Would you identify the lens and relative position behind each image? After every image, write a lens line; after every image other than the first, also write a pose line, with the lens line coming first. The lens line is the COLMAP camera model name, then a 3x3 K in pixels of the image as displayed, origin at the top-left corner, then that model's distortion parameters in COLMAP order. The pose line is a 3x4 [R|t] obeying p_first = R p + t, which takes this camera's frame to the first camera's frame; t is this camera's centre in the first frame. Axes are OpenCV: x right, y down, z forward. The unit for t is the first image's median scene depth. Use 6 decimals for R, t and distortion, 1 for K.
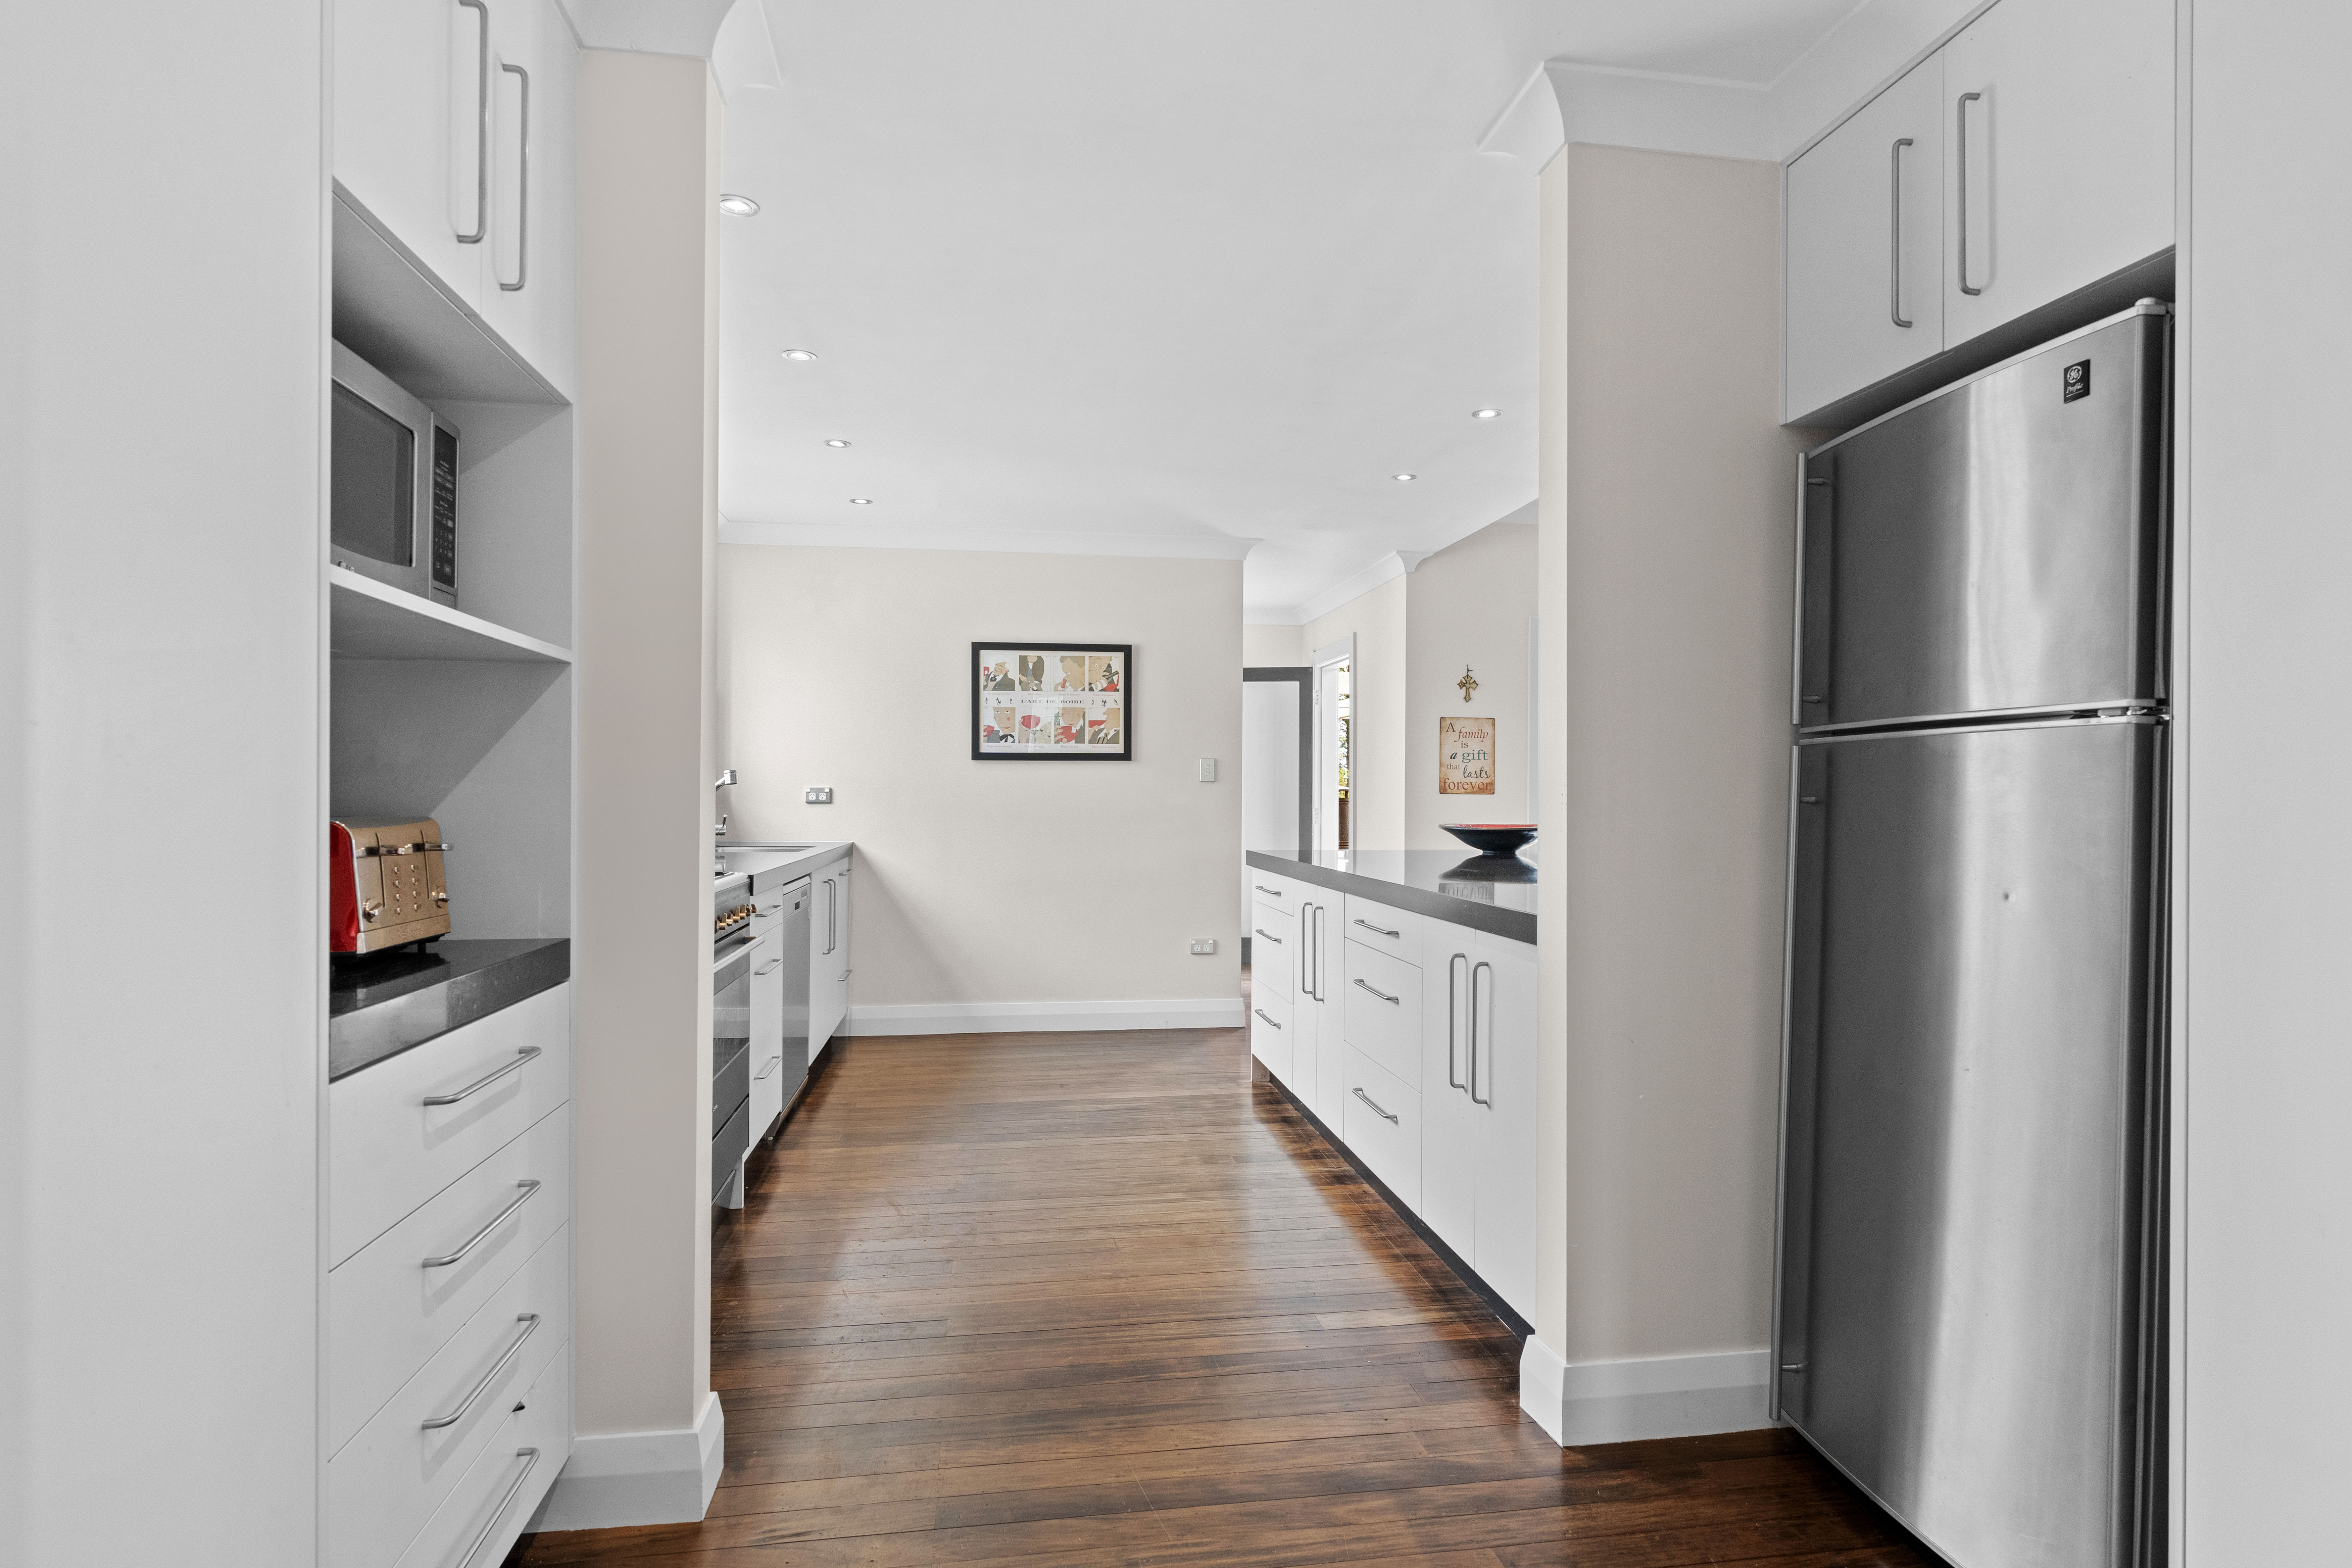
lens RADIAL K [[1171.2, 0, 1227.2], [0, 1171.2, 798.2], [0, 0, 1]] dist [-0.000701, 0.000032]
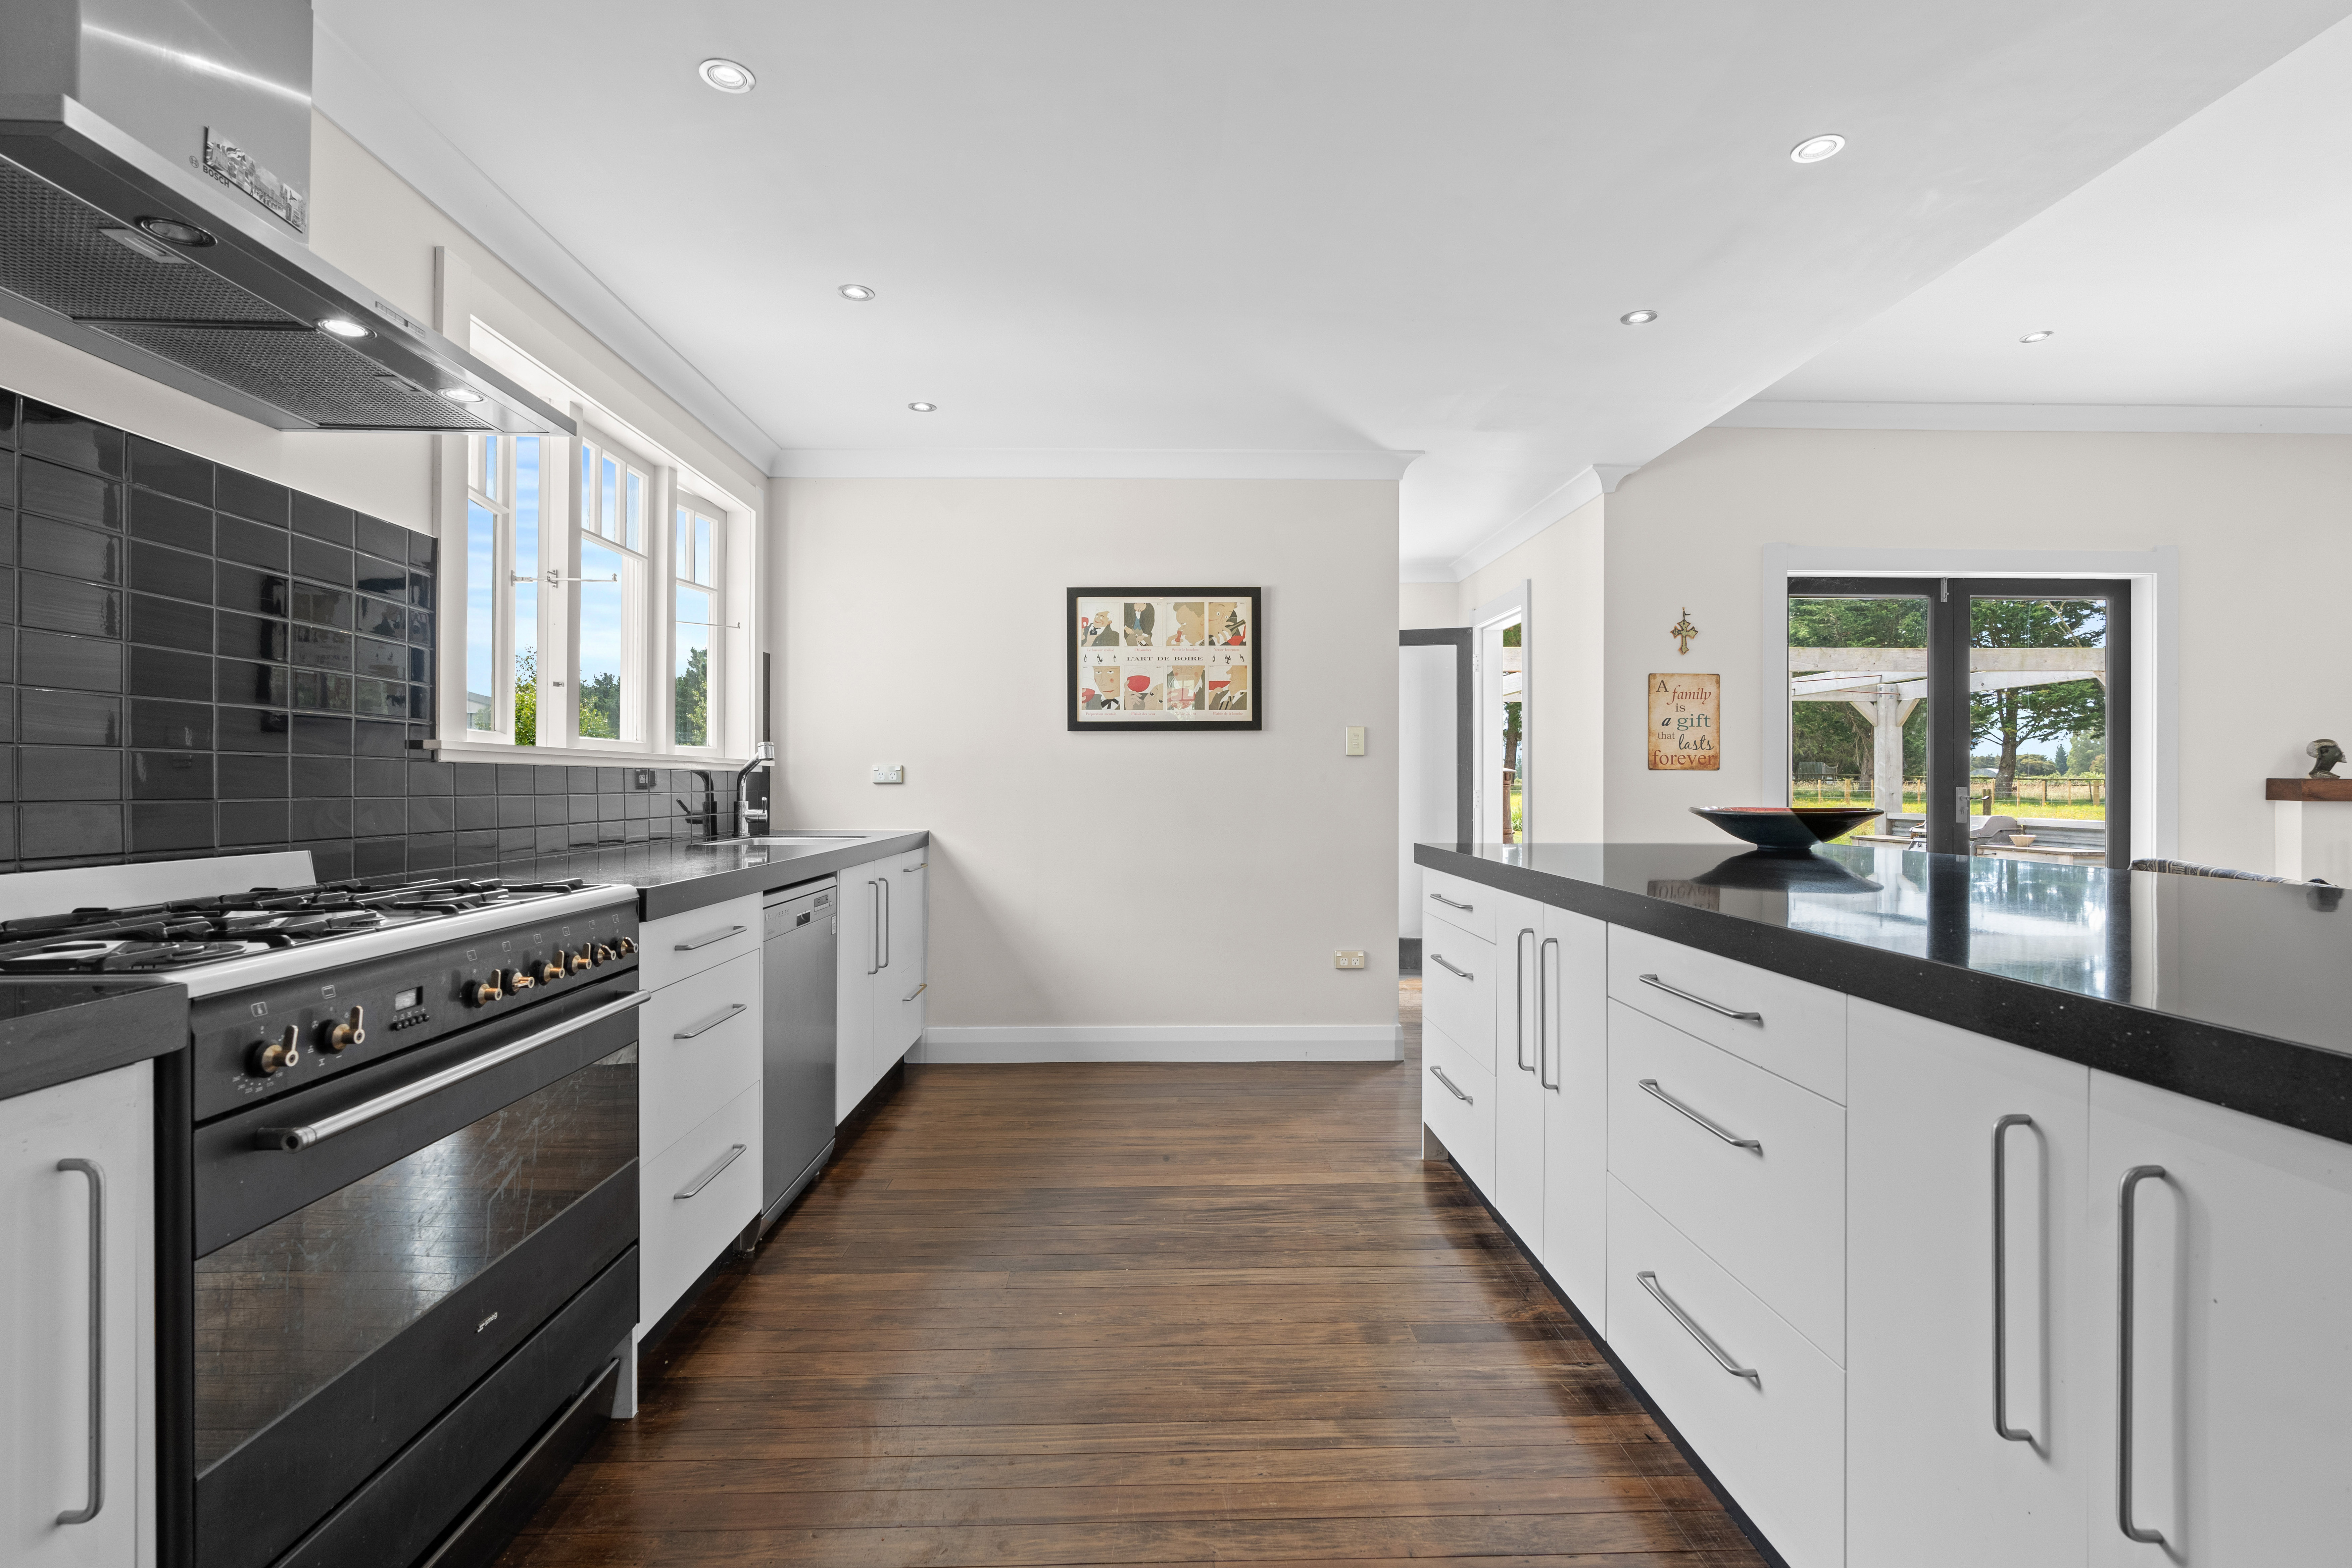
lens RADIAL K [[1078.6, 0, 1225.0], [0, 1078.6, 782.2], [0, 0, 1]] dist [-0.002796, 0.000579]
pose [[0.992112, -0.004593, -0.125272, -0.016267], [0.004109, 0.999983, -0.004125, 0.008425], [0.125289, 0.003577, 0.992114, 0.310072]]
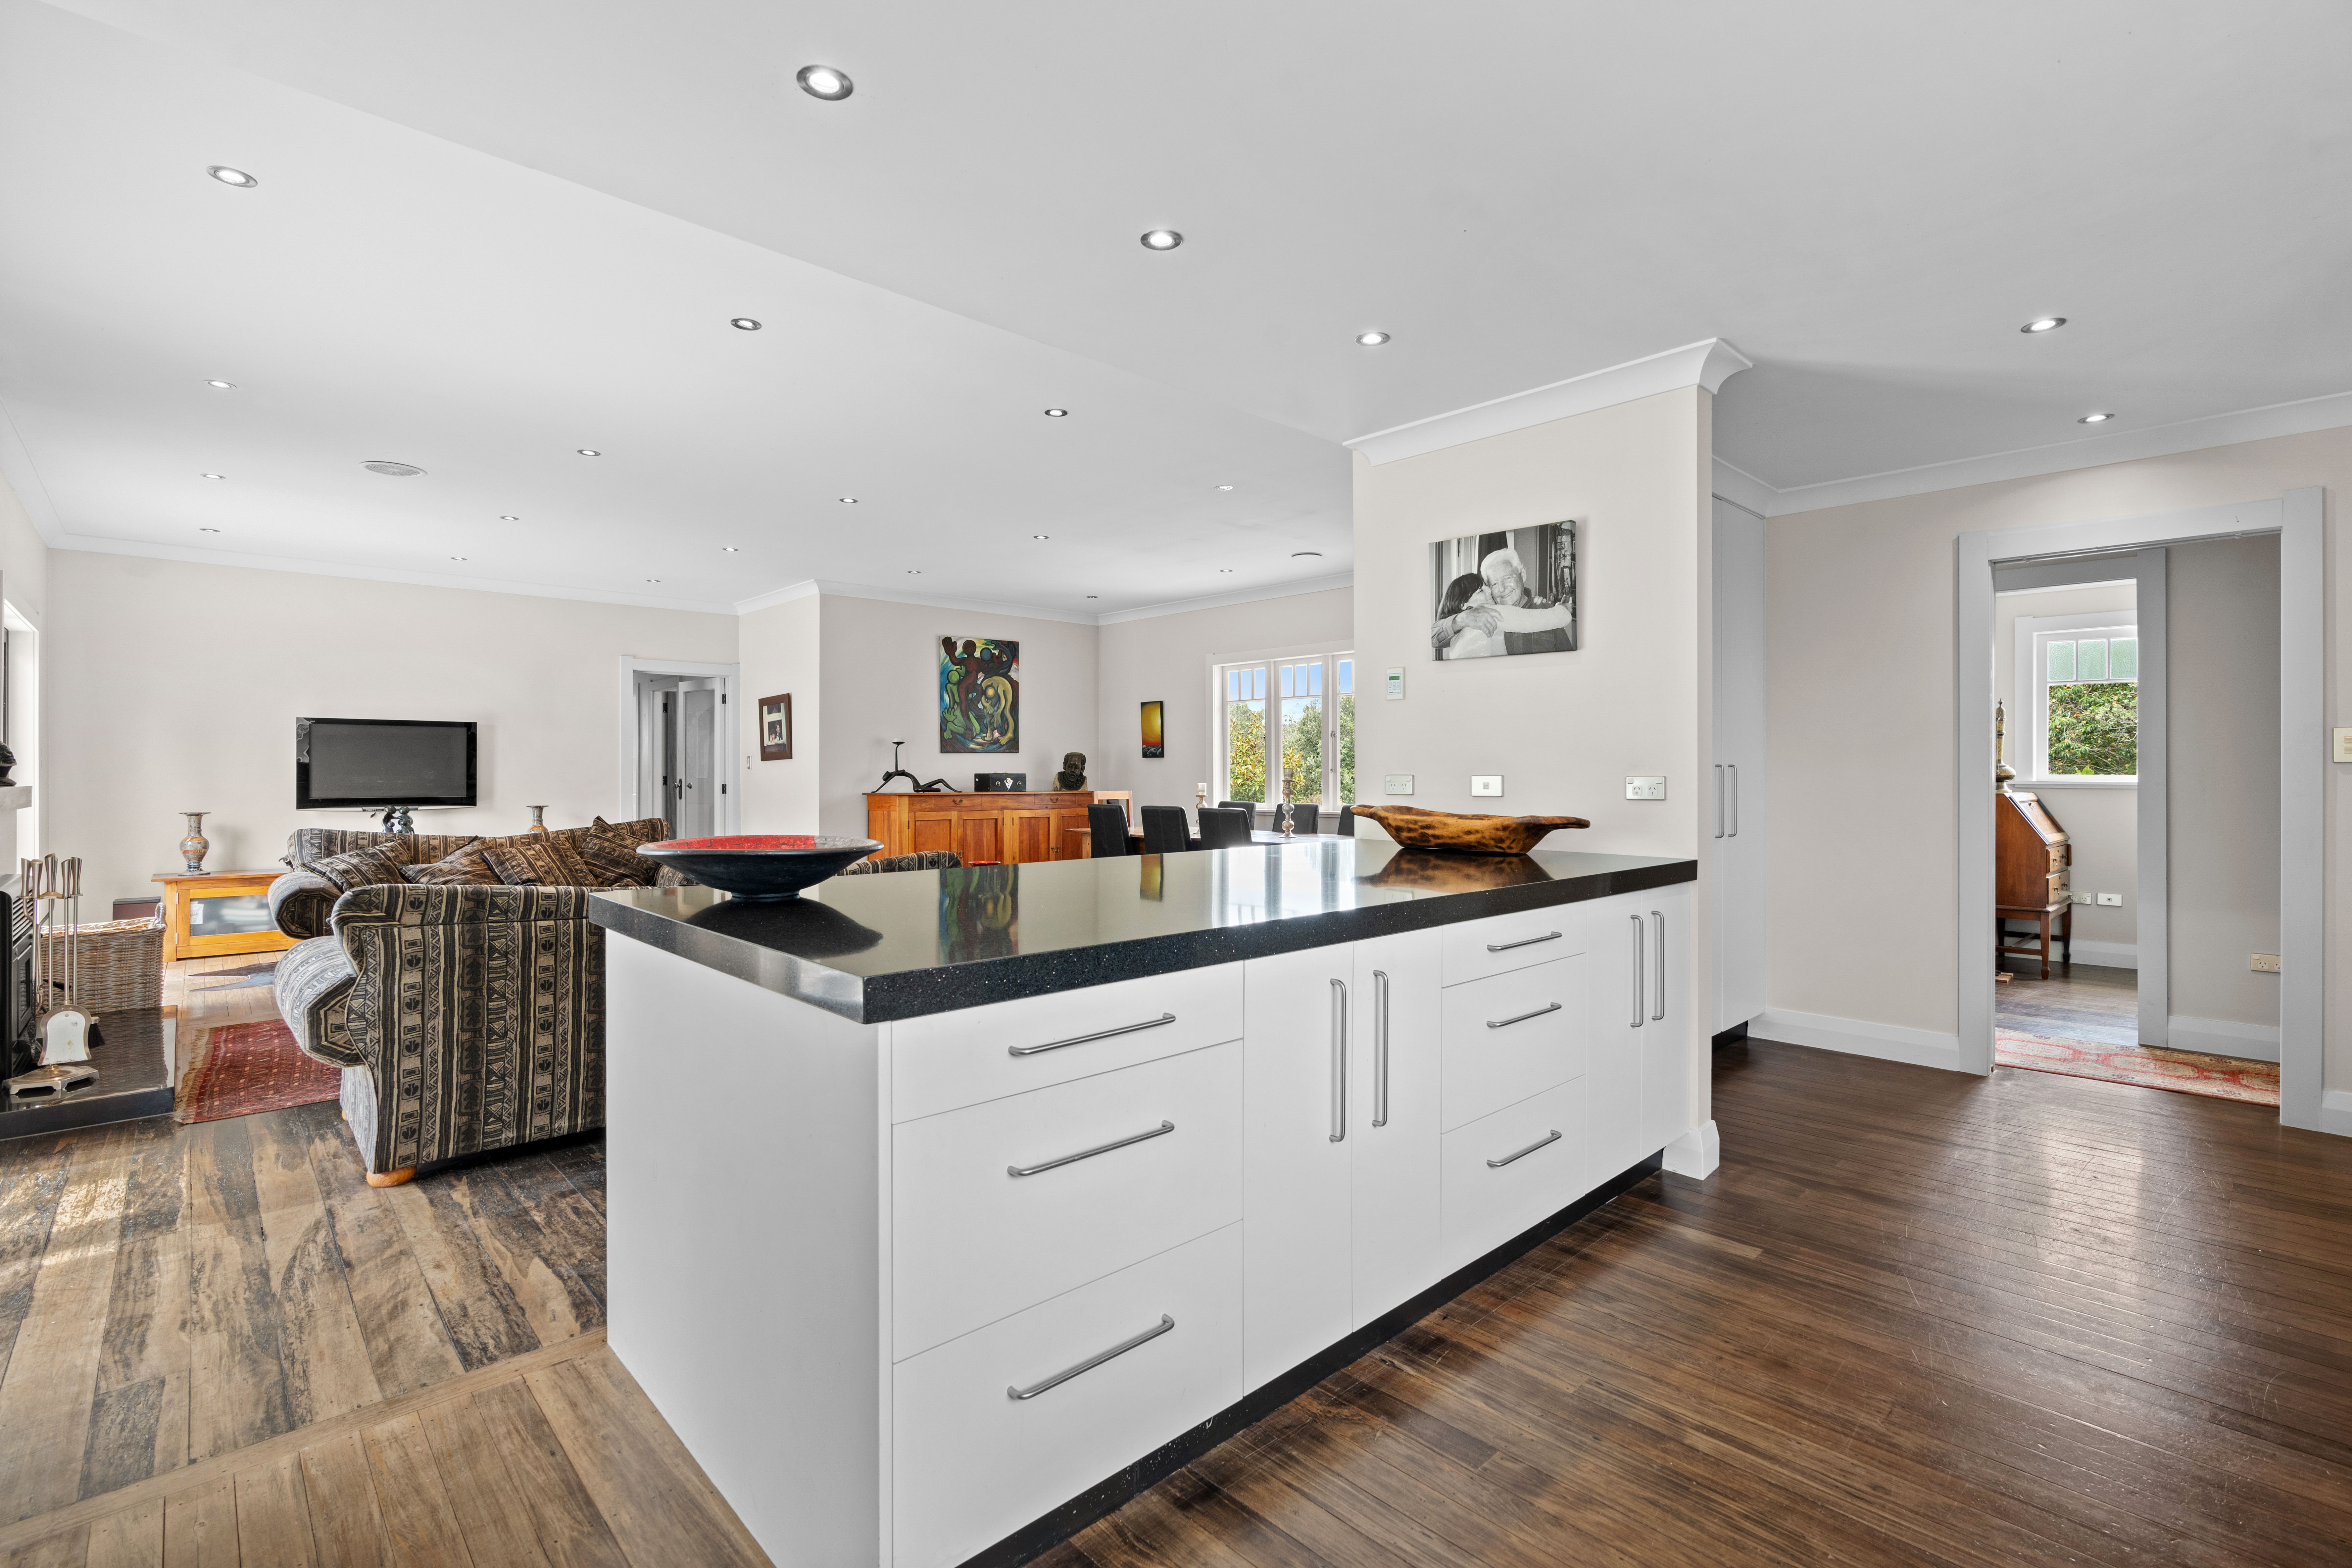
lens RADIAL K [[1078.6, 0, 1120.2], [0, 1078.6, 782.0], [0, 0, 1]] dist [-0.002796, 0.000579]
pose [[-0.518709, -0.000129, 0.854951, -0.256546], [0.003036, 0.999993, 0.001993, -0.007296], [-0.854946, 0.003629, -0.518705, 1.075853]]
